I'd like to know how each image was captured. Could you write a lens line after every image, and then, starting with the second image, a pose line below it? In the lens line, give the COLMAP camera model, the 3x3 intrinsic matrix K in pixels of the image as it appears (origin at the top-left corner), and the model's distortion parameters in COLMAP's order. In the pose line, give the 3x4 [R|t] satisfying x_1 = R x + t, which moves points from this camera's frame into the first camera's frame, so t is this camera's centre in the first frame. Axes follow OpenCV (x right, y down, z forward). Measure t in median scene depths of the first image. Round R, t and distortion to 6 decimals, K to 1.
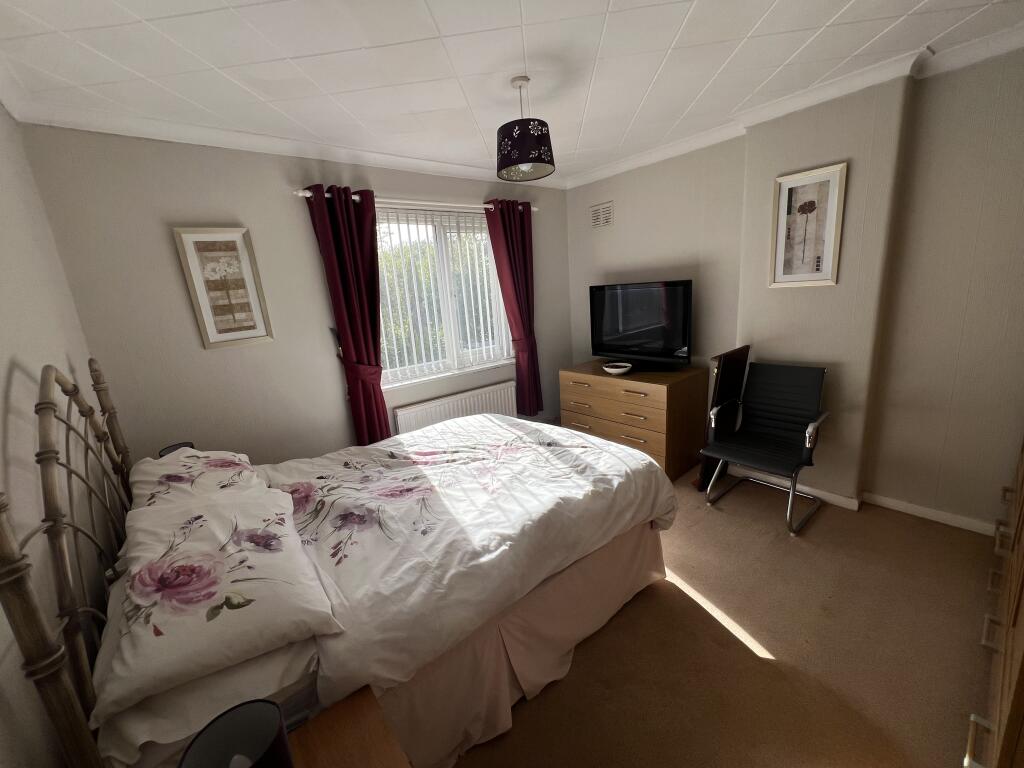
lens RADIAL K [[411.5, 0, 510.8], [0, 411.5, 383.1], [0, 0, 1]] dist [0.000881, 0.000795]
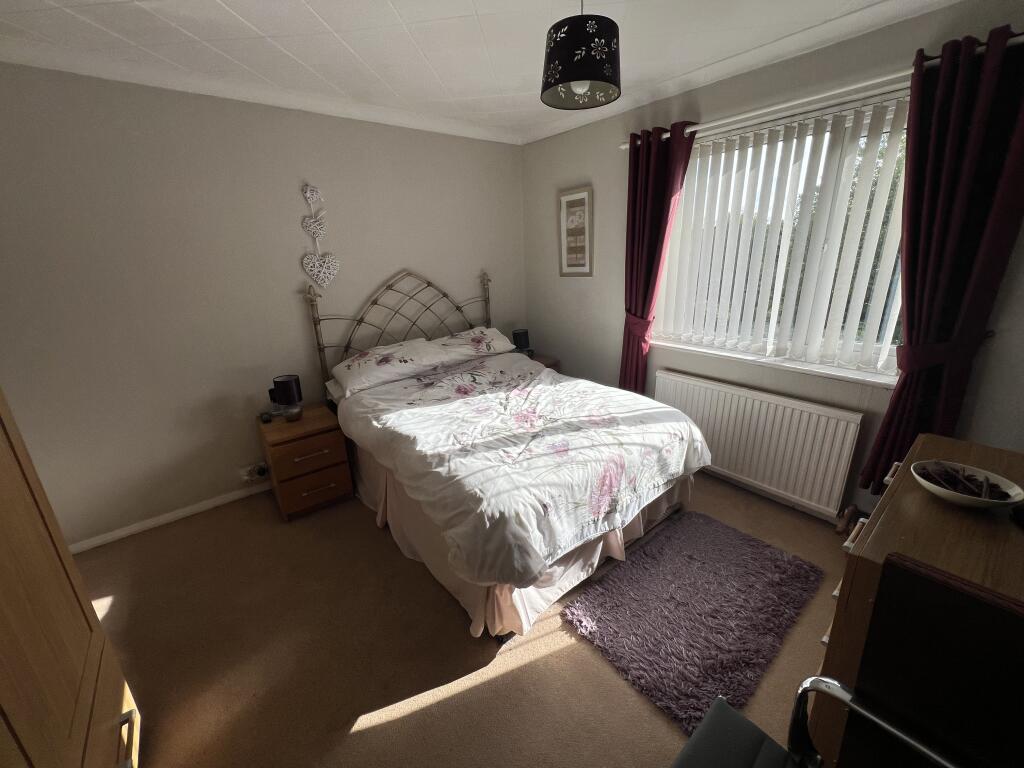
lens RADIAL K [[411.5, 0, 509.3], [0, 411.5, 383.9], [0, 0, 1]] dist [0.000881, 0.000795]
pose [[-0.009576, 0.378451, -0.925572, 0.971303], [-0.191009, 0.907878, 0.373193, -0.304458], [0.981542, 0.180366, 0.063594, 0.957333]]
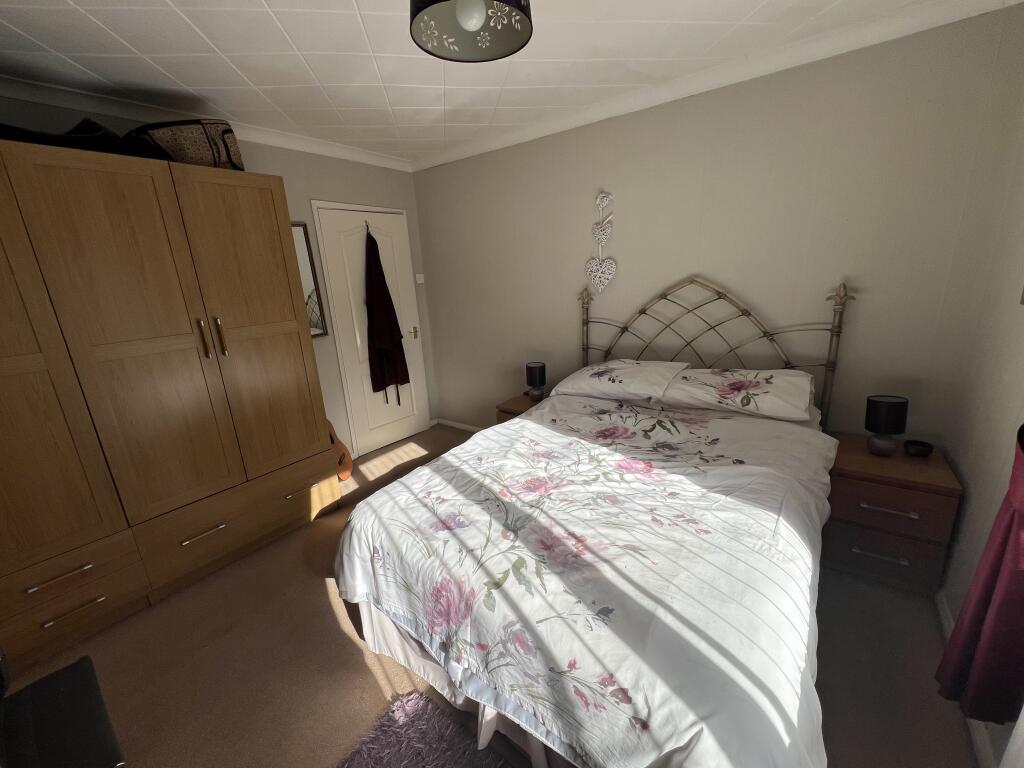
lens RADIAL K [[411.5, 0, 507.1], [0, 411.5, 383.5], [0, 0, 1]] dist [0.000881, 0.000795]
pose [[-0.965261, 0.185269, -0.184247, 0.169074], [0.074172, 0.870429, 0.486673, -0.404824], [0.250539, 0.456101, -0.853933, 1.679066]]
